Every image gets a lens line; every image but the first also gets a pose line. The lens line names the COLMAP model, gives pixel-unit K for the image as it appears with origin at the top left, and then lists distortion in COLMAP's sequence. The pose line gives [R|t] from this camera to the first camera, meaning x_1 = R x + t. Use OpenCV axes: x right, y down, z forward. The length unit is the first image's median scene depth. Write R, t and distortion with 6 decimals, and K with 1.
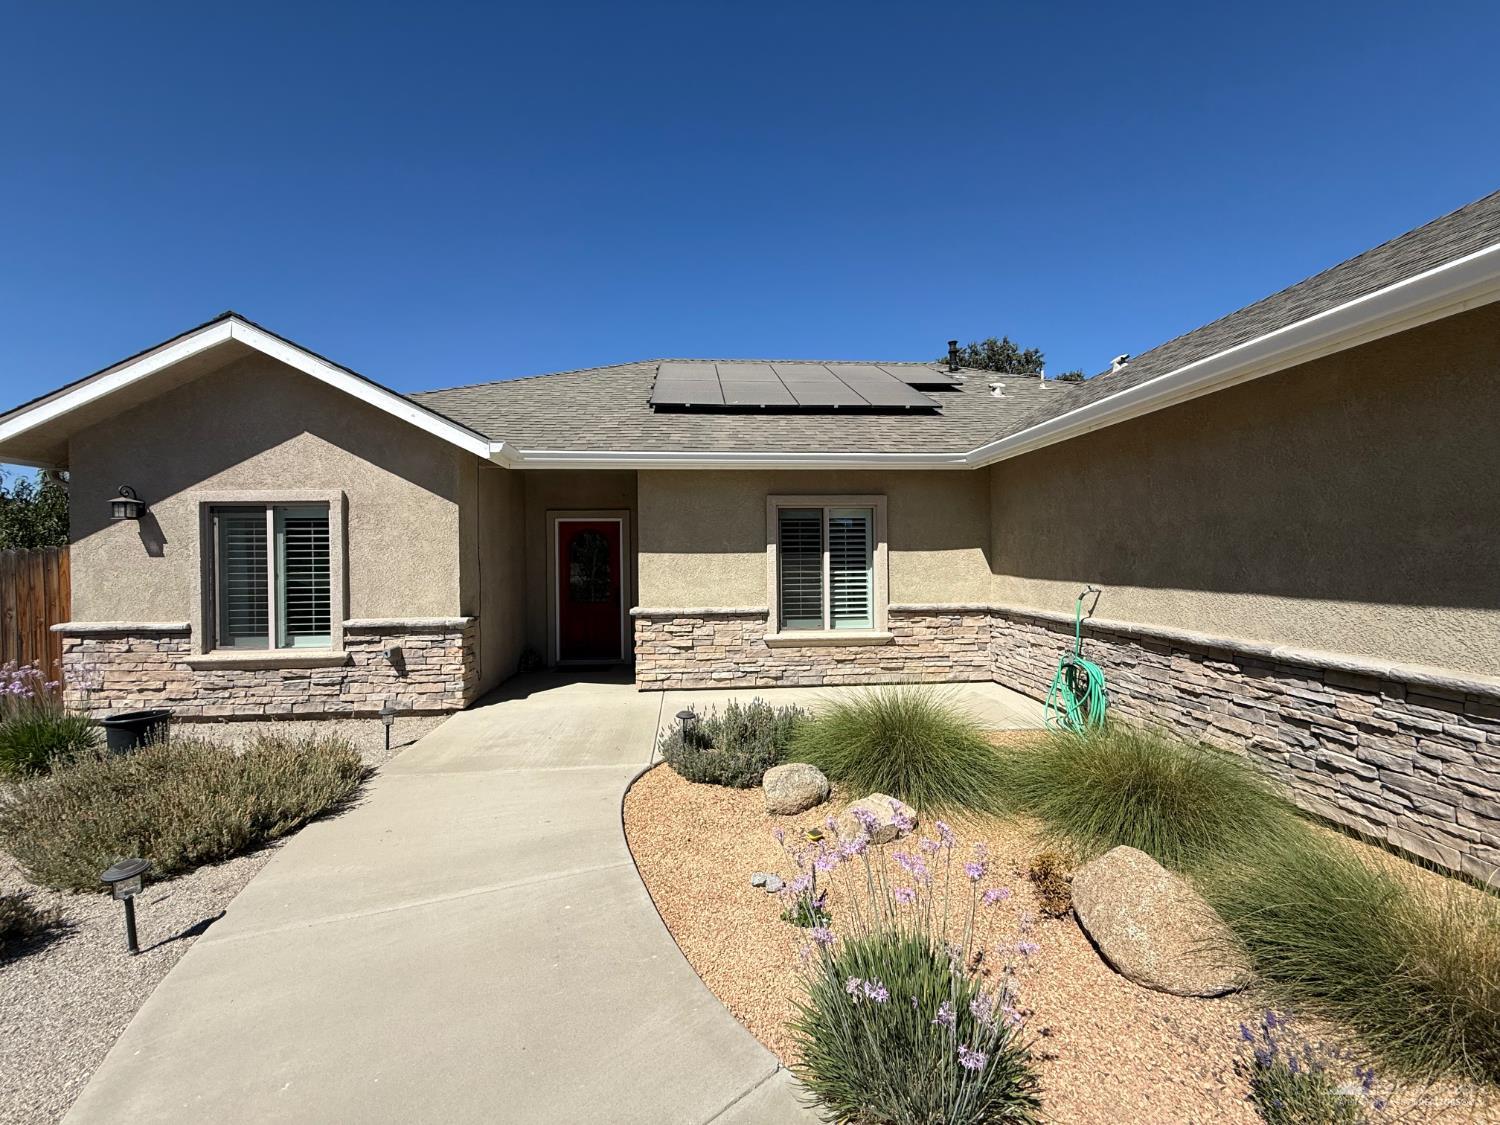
lens RADIAL K [[600.3, 0, 745.1], [0, 600.3, 561.2], [0, 0, 1]] dist [-0.000353, 0.000091]
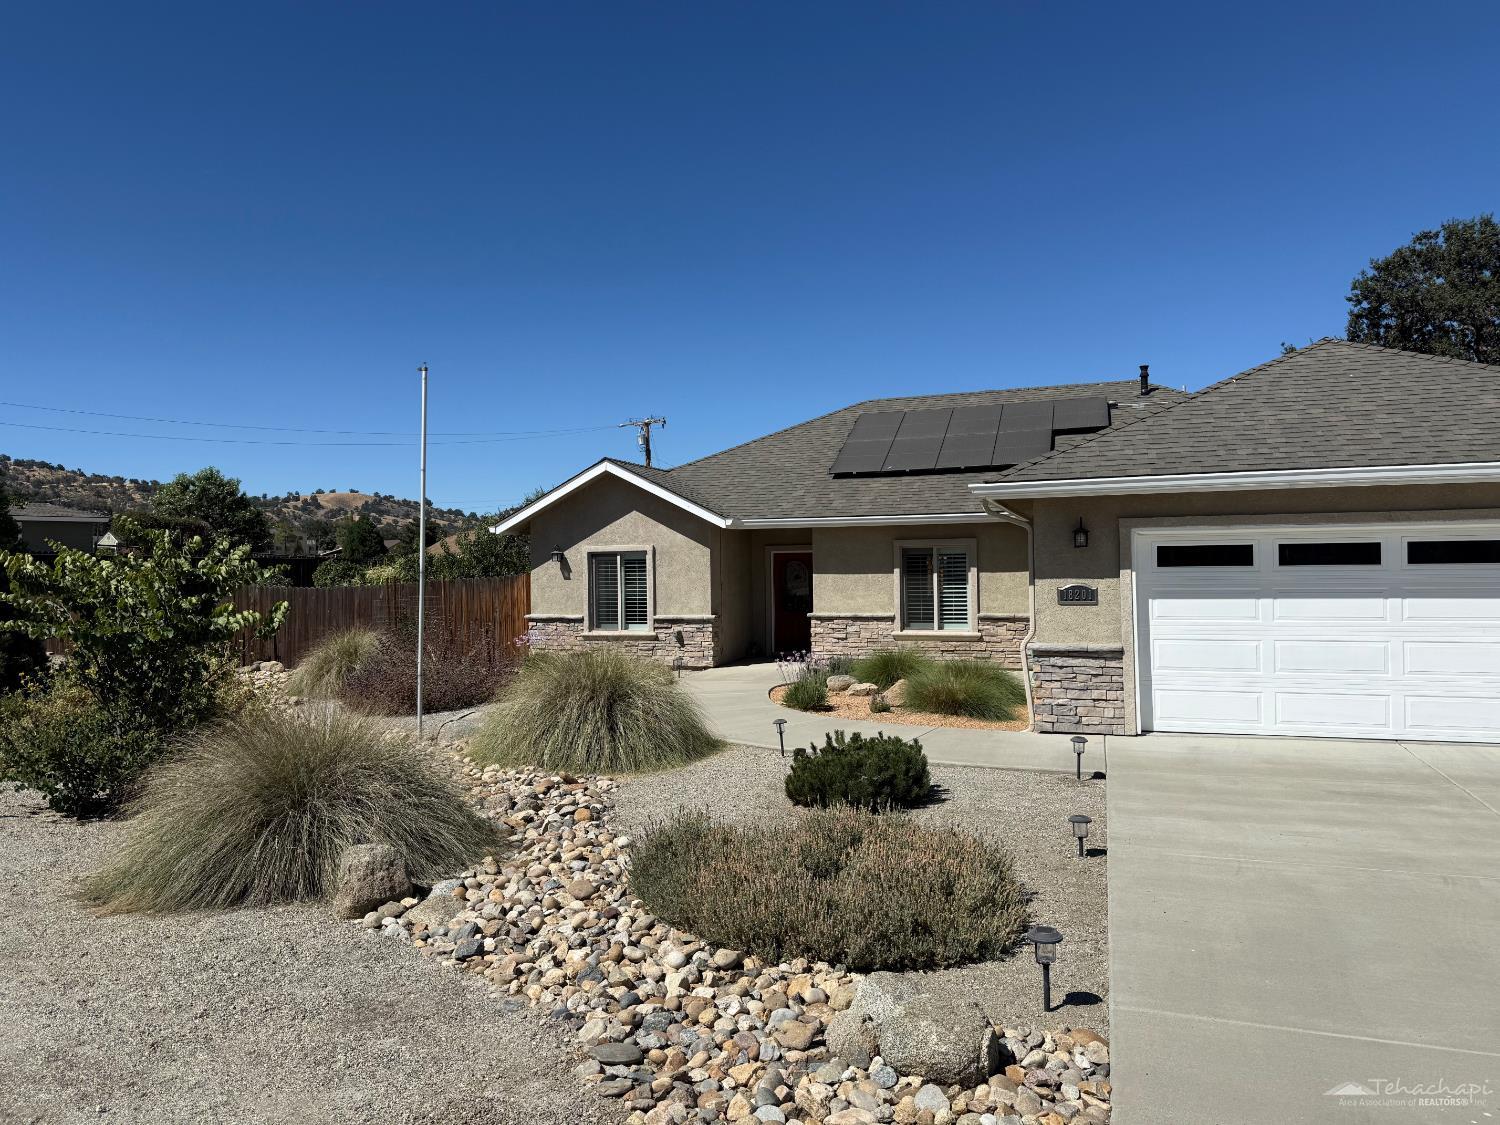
lens RADIAL K [[1037.3, 0, 750.0], [0, 1037.3, 562.5], [0, 0, 1]] dist [0.041200, -0.074937]
pose [[0.921244, -0.004333, -0.388961, 0.800114], [0.002408, 0.999982, -0.005436, -0.043308], [0.388978, 0.004071, 0.921238, -1.728252]]
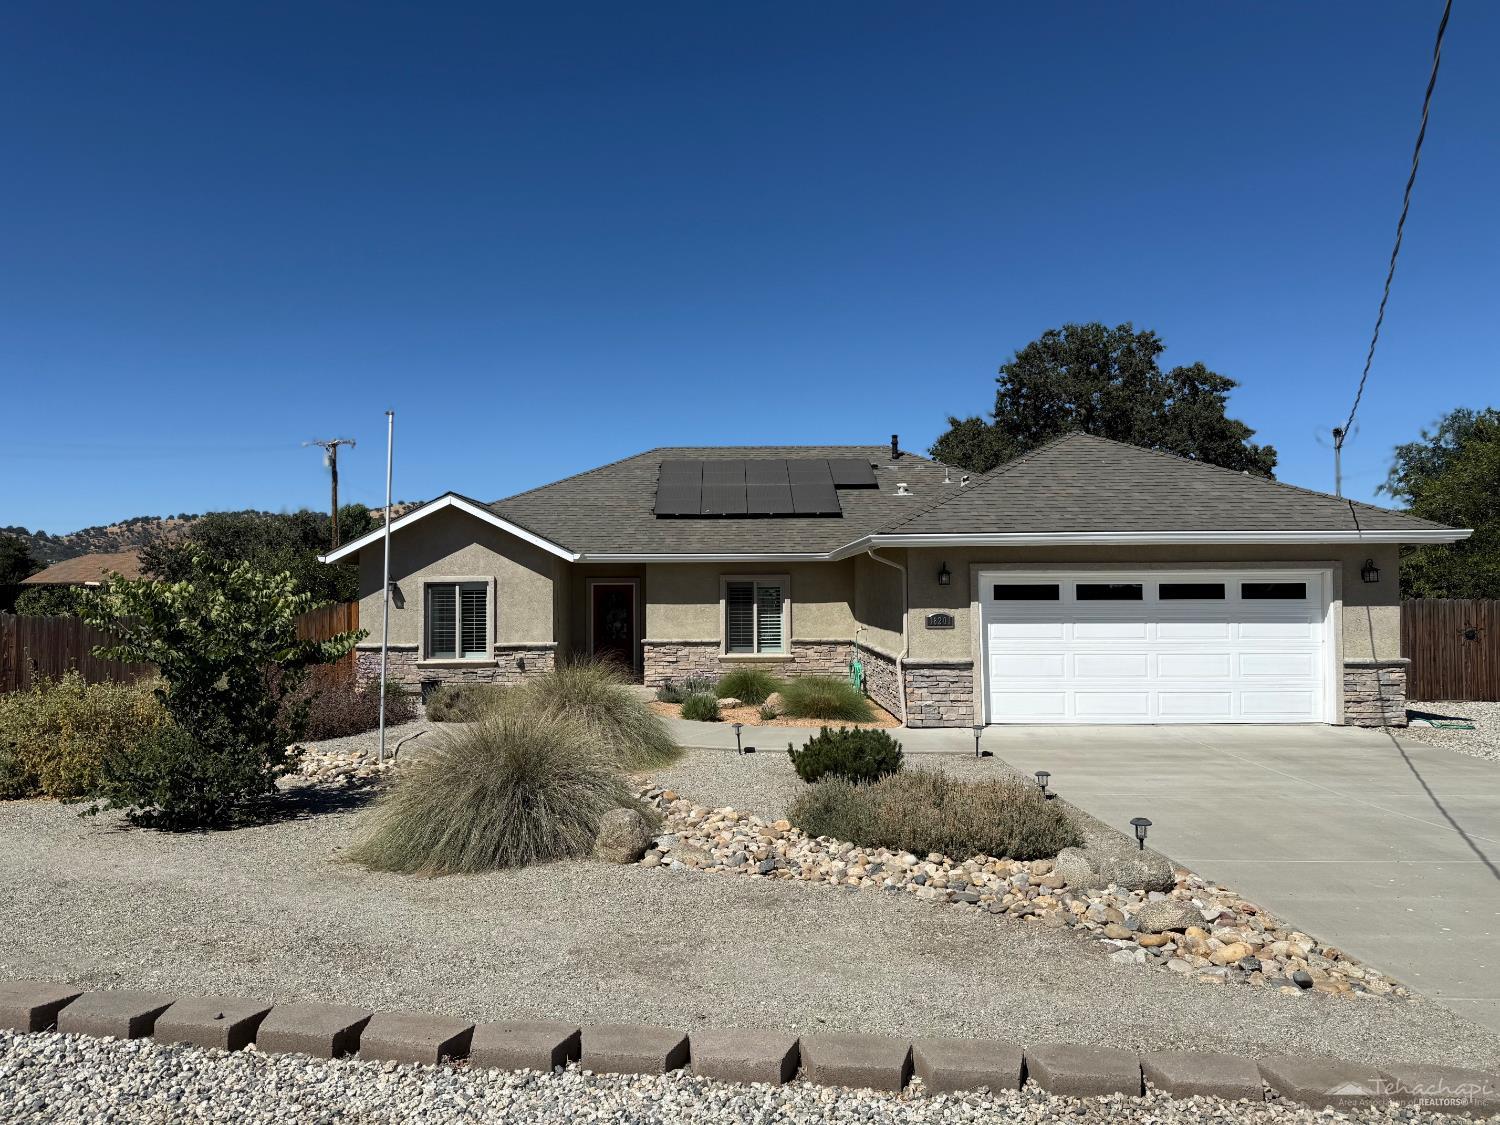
lens RADIAL K [[1035.1, 0, 770.2], [0, 1035.1, 559.7], [0, 0, 1]] dist [0.070875, -0.000937]
pose [[0.999072, 0.001888, -0.043032, 0.344902], [-0.003533, 0.999264, -0.038199, -0.043348], [0.042929, 0.038316, 0.998343, -2.208595]]
